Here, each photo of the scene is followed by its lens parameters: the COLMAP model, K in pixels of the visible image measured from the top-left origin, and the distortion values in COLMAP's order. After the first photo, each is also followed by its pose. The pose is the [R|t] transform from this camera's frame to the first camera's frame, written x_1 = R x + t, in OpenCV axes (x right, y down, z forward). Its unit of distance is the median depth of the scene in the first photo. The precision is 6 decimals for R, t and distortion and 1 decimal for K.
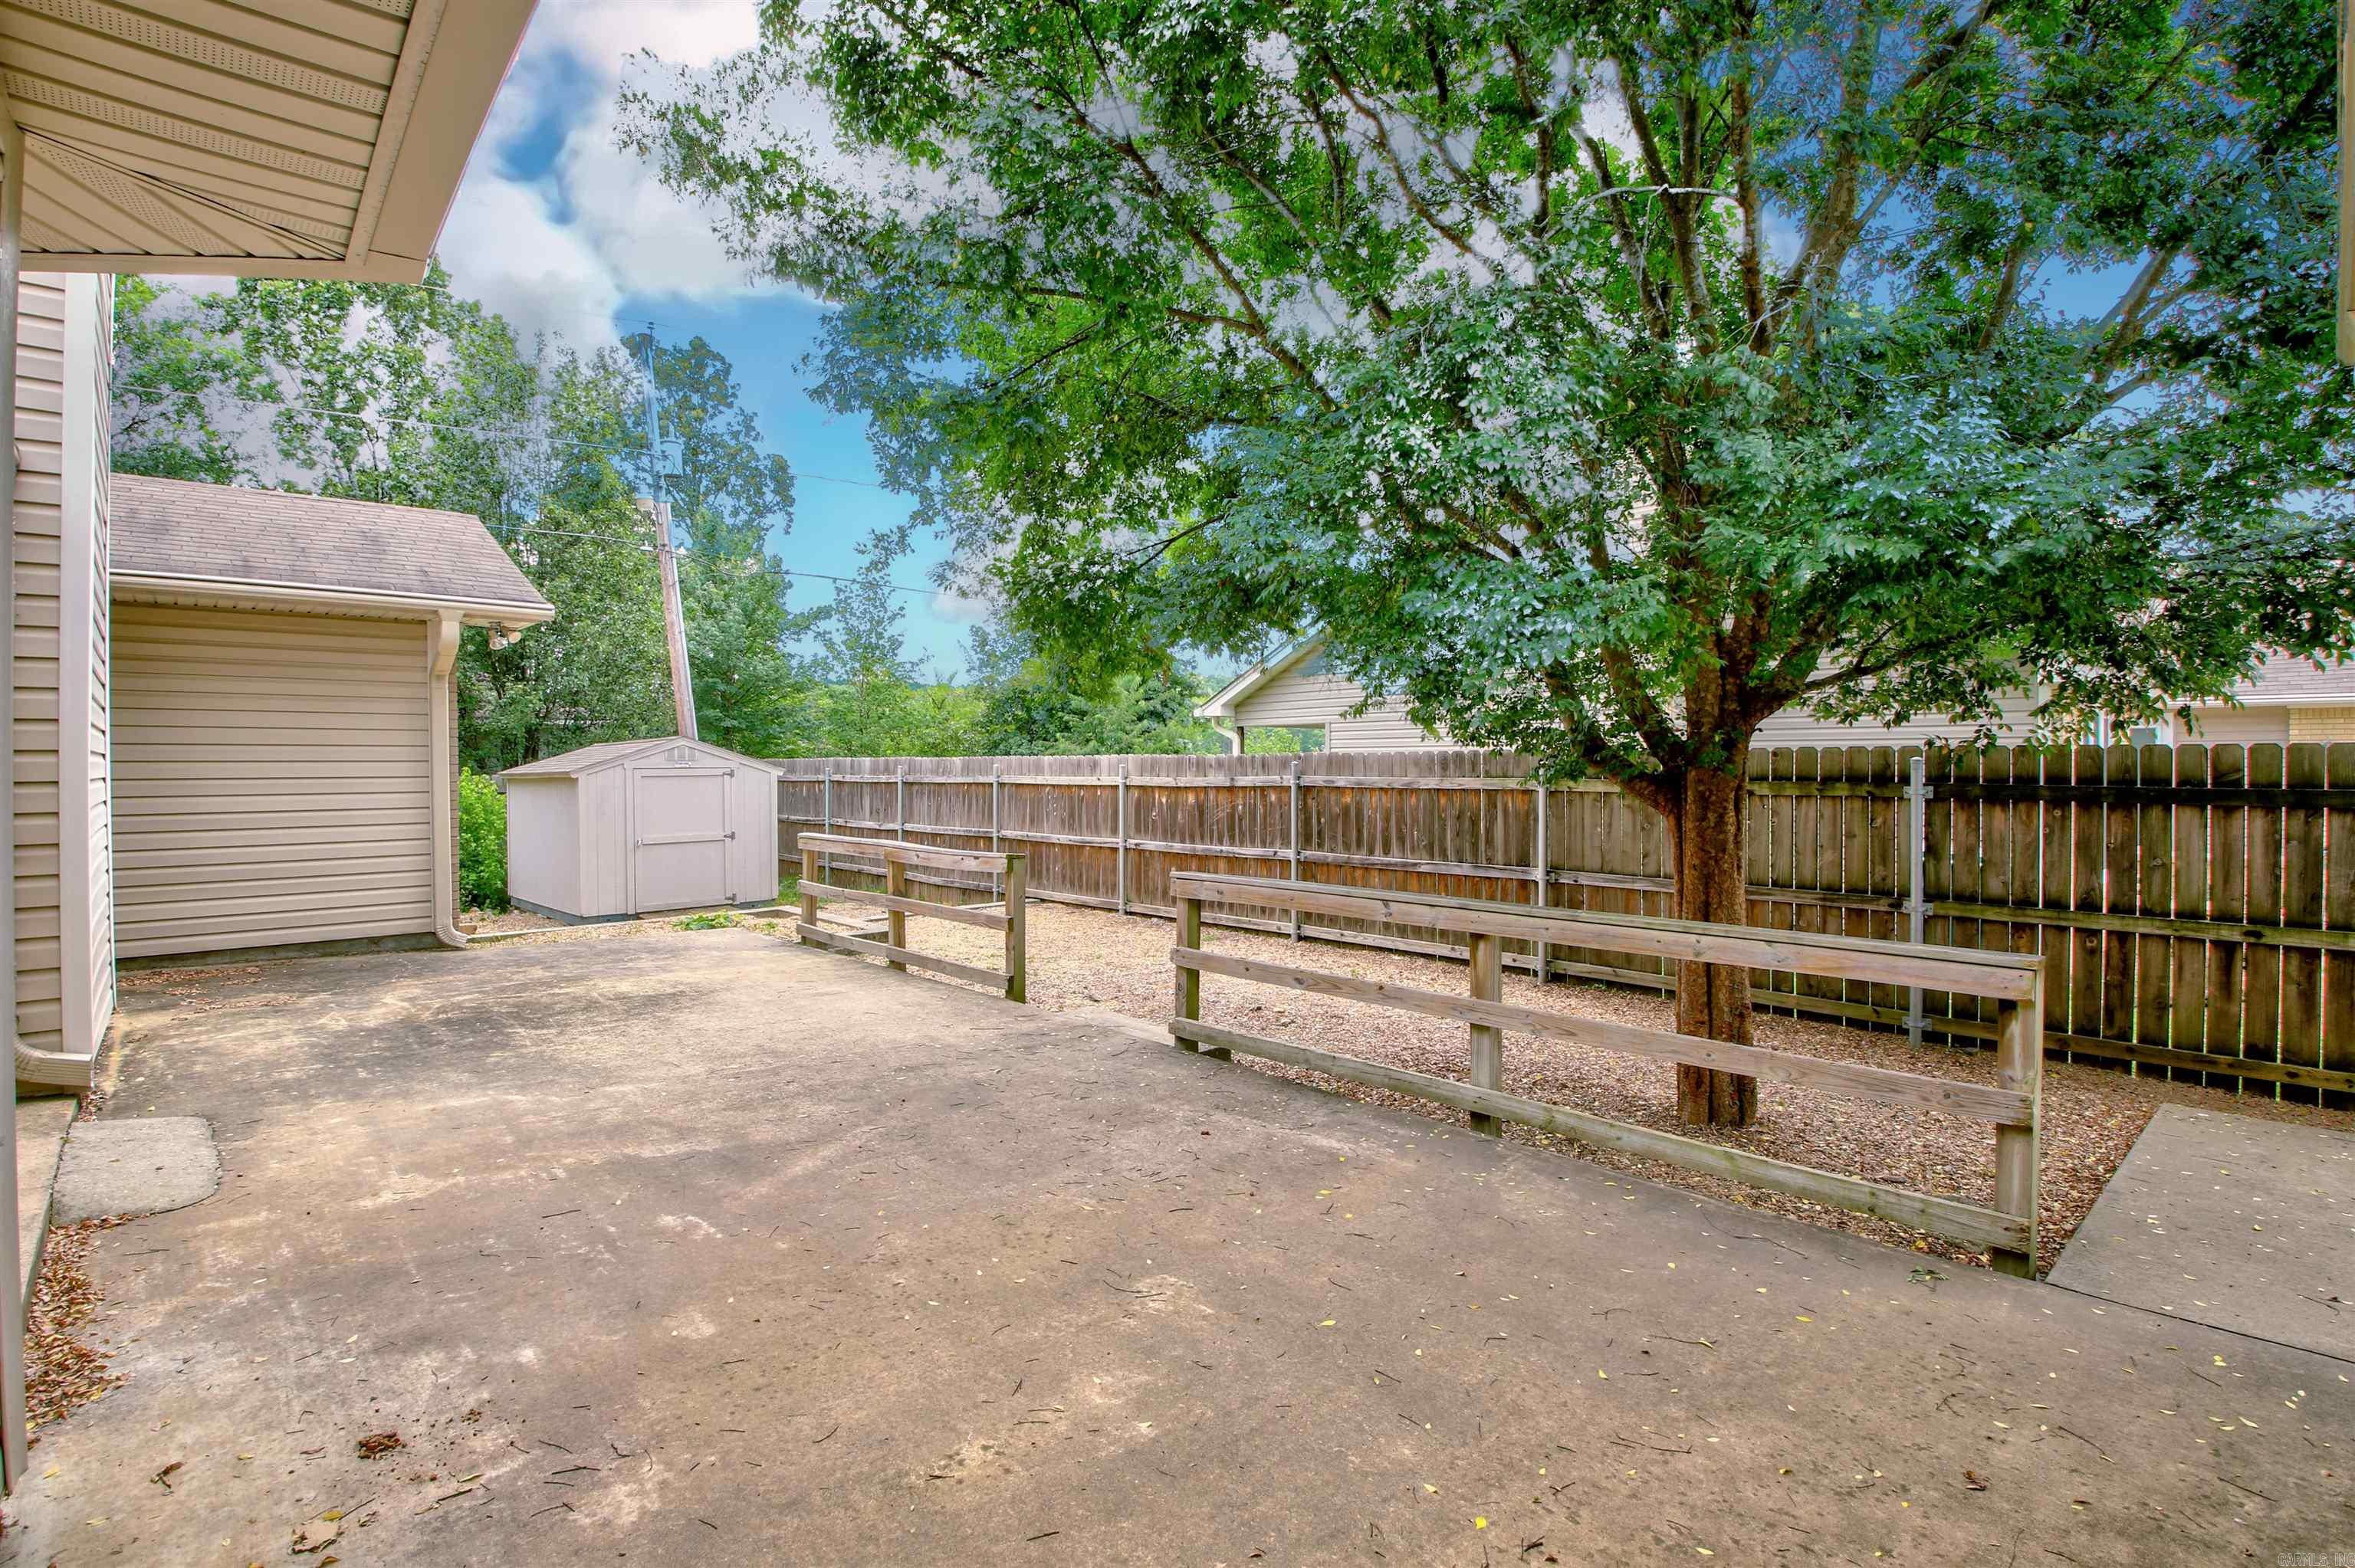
lens RADIAL K [[1085.4, 0, 1179.8], [0, 1085.4, 774.8], [0, 0, 1]] dist [0.016409, -0.030194]
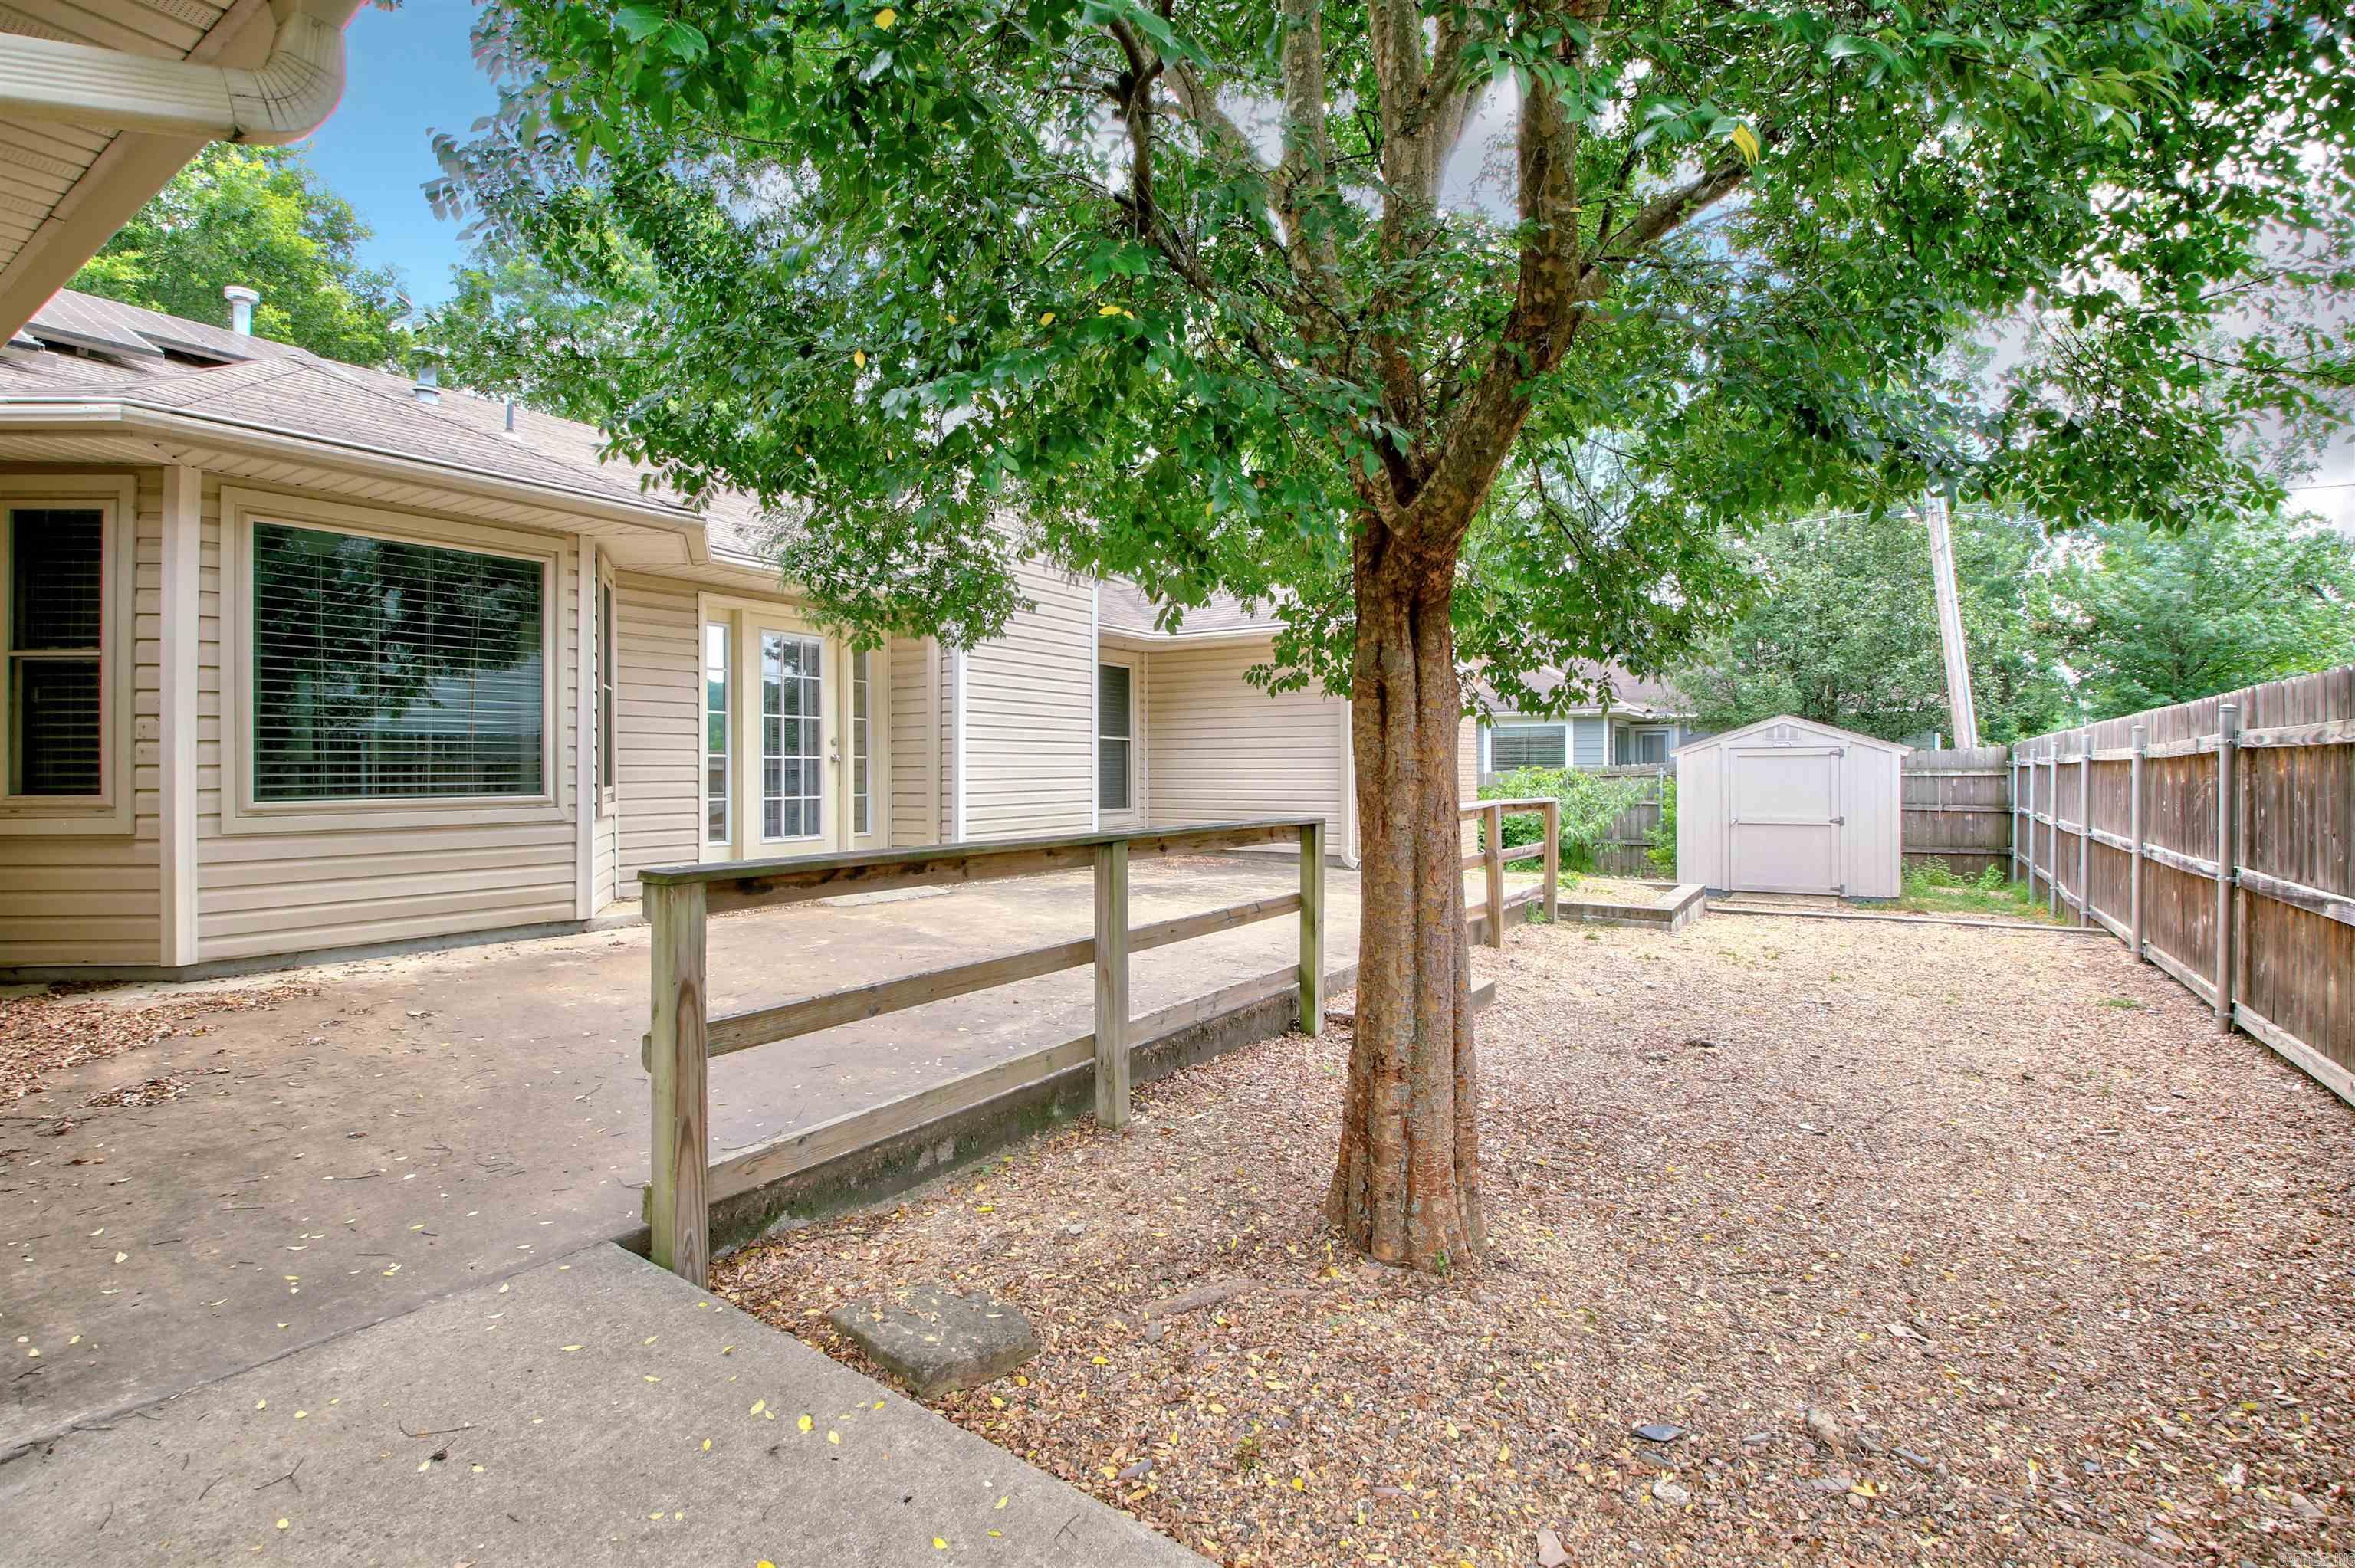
lens RADIAL K [[1085.4, 0, 1179.8], [0, 1085.4, 774.8], [0, 0, 1]] dist [0.016409, -0.030194]
pose [[0.249403, 0.006080, -0.968381, 0.500650], [-0.008559, 0.999955, 0.004074, 0.026725], [0.968362, 0.007273, 0.249444, 0.348259]]
